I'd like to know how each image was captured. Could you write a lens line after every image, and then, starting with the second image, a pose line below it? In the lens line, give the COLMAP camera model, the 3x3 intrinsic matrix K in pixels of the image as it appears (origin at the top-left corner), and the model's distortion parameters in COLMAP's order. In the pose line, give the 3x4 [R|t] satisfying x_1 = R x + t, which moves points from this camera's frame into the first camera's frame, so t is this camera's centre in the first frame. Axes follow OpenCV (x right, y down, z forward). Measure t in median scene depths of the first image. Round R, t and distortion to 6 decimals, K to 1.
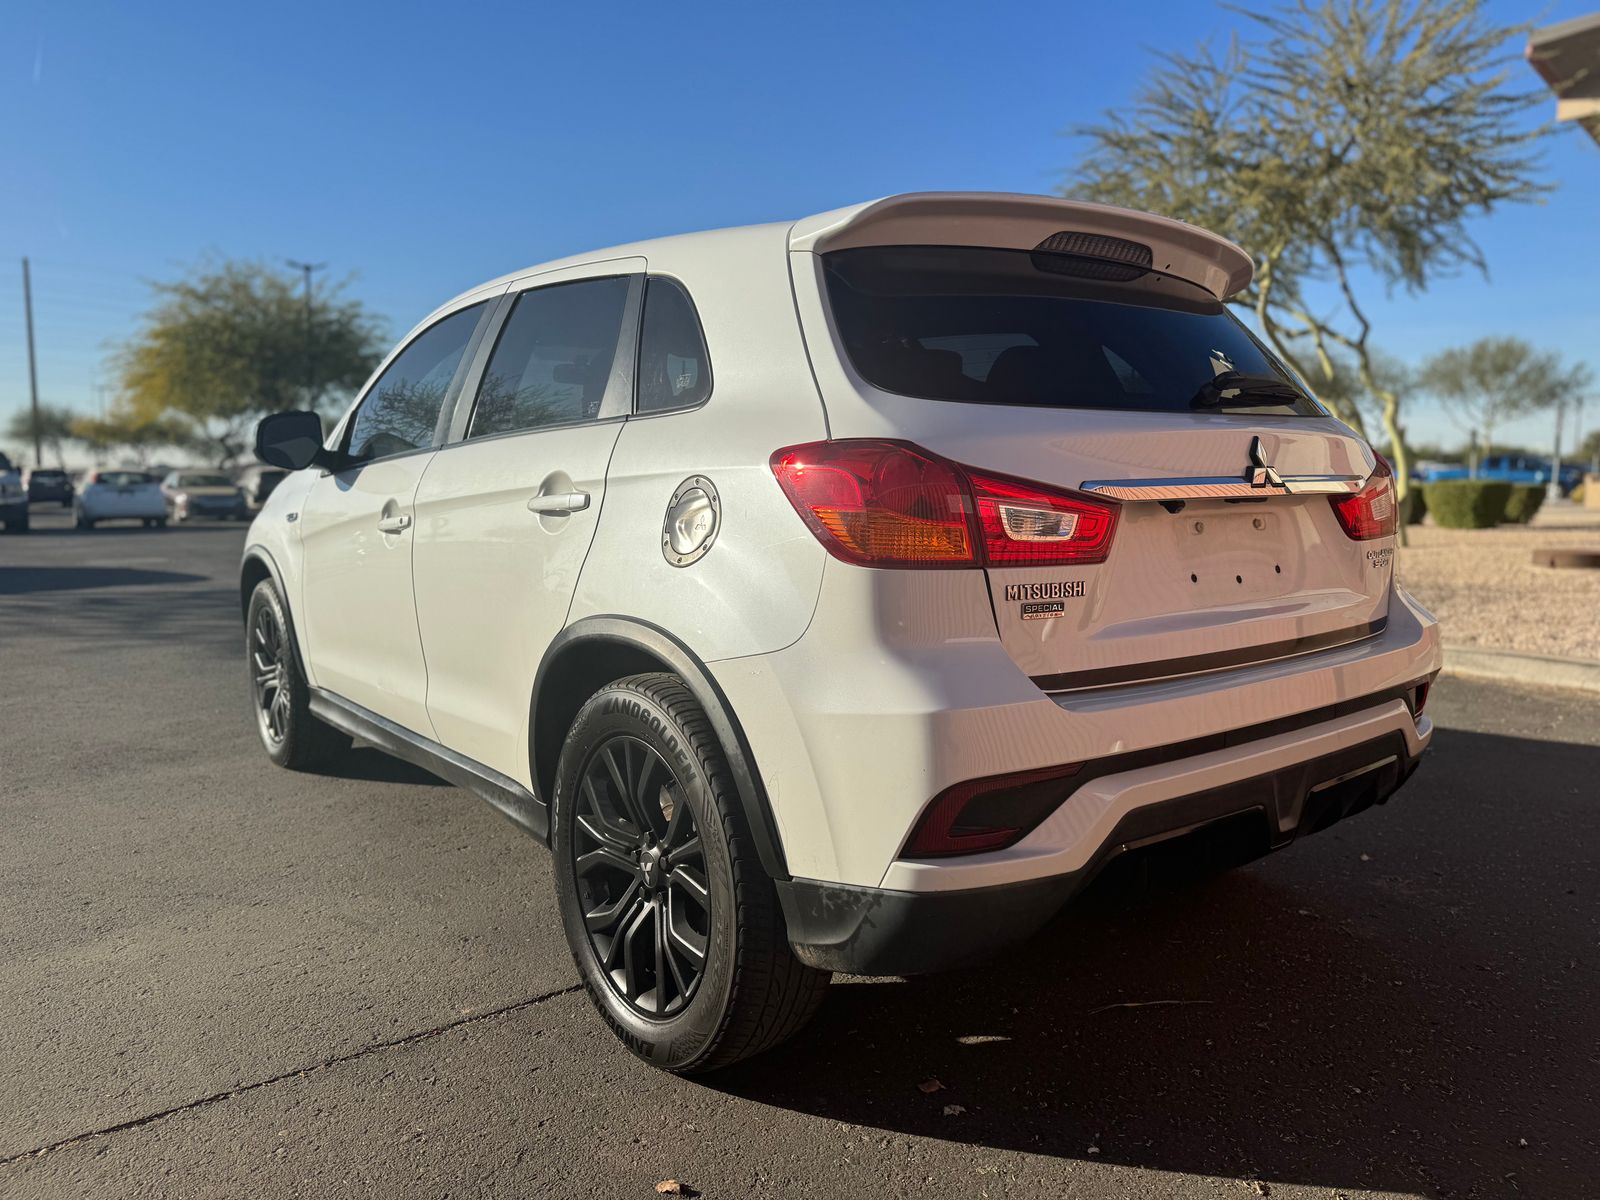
lens RADIAL K [[1117.0, 0, 796.7], [0, 1117.0, 600.2], [0, 0, 1]] dist [0.002141, -0.010342]
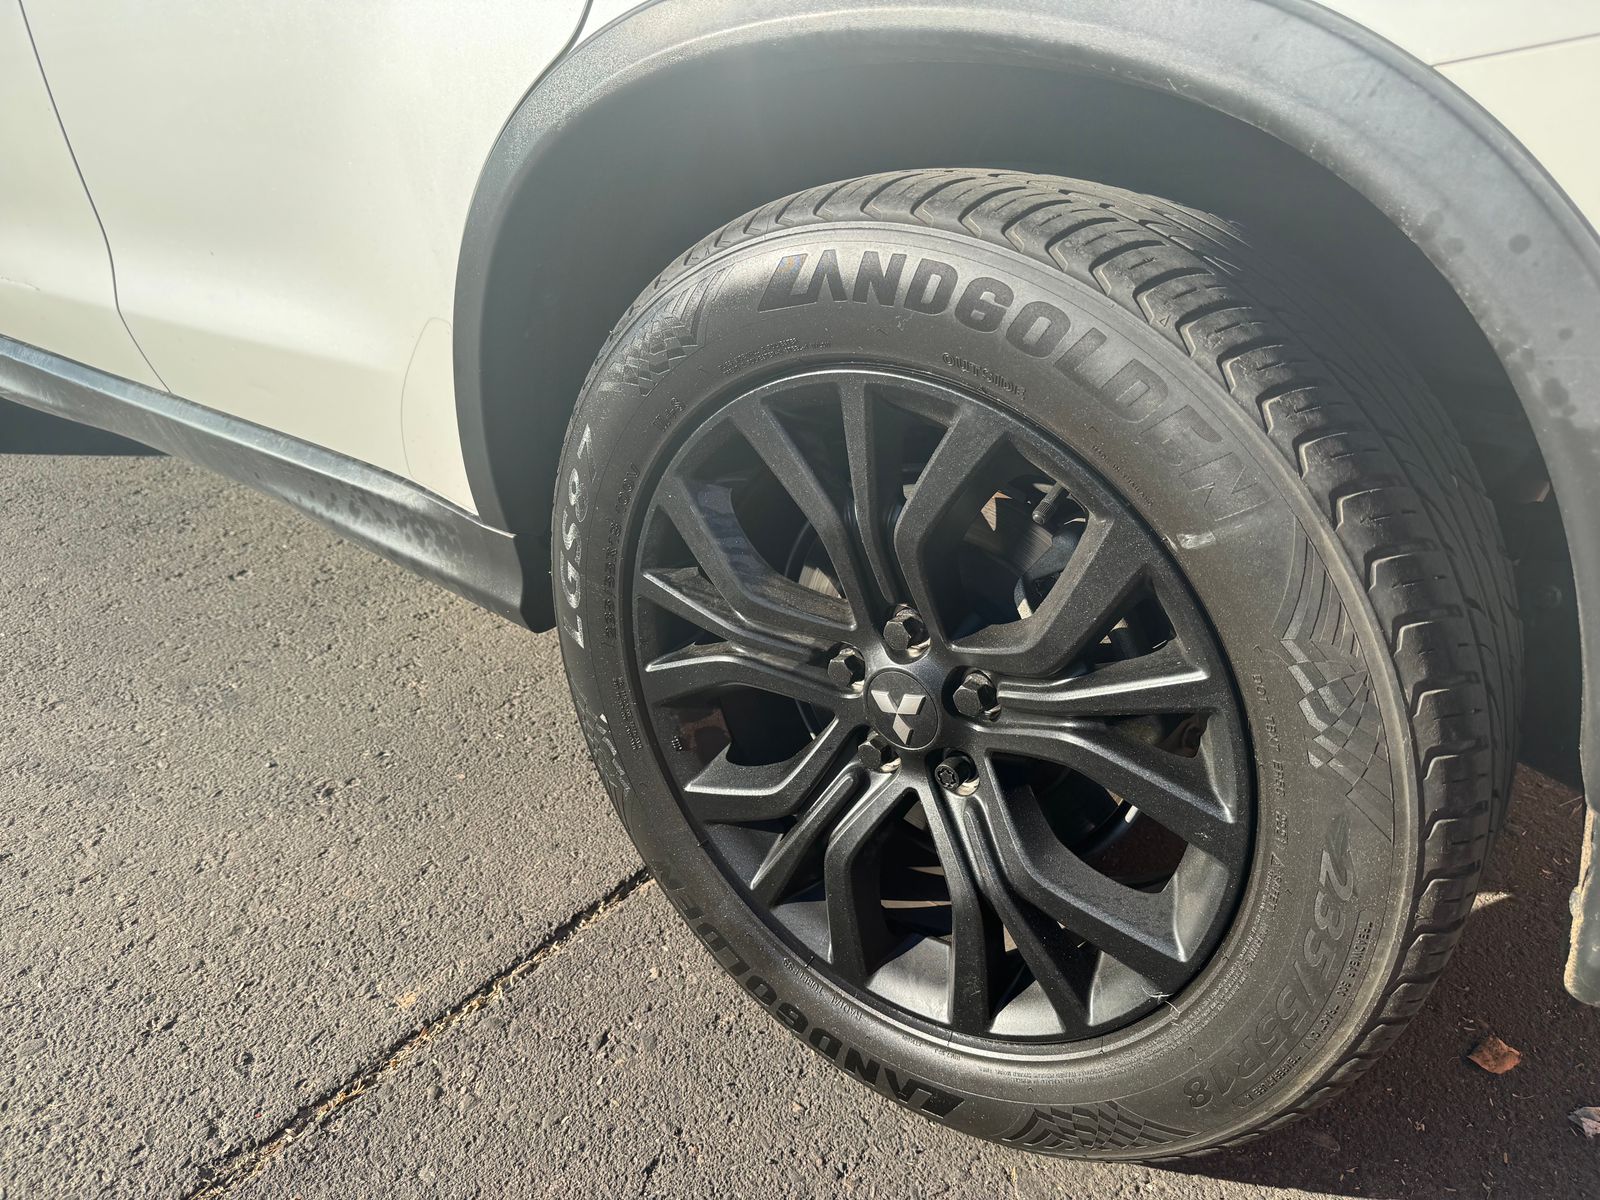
lens RADIAL K [[1117.0, 0, 804.2], [0, 1117.0, 595.2], [0, 0, 1]] dist [0.002141, -0.010342]
pose [[0.965554, -0.101343, 0.239656, -0.235711], [0.013211, 0.938942, 0.343822, 0.062411], [-0.259868, -0.328813, 0.907938, 0.609248]]
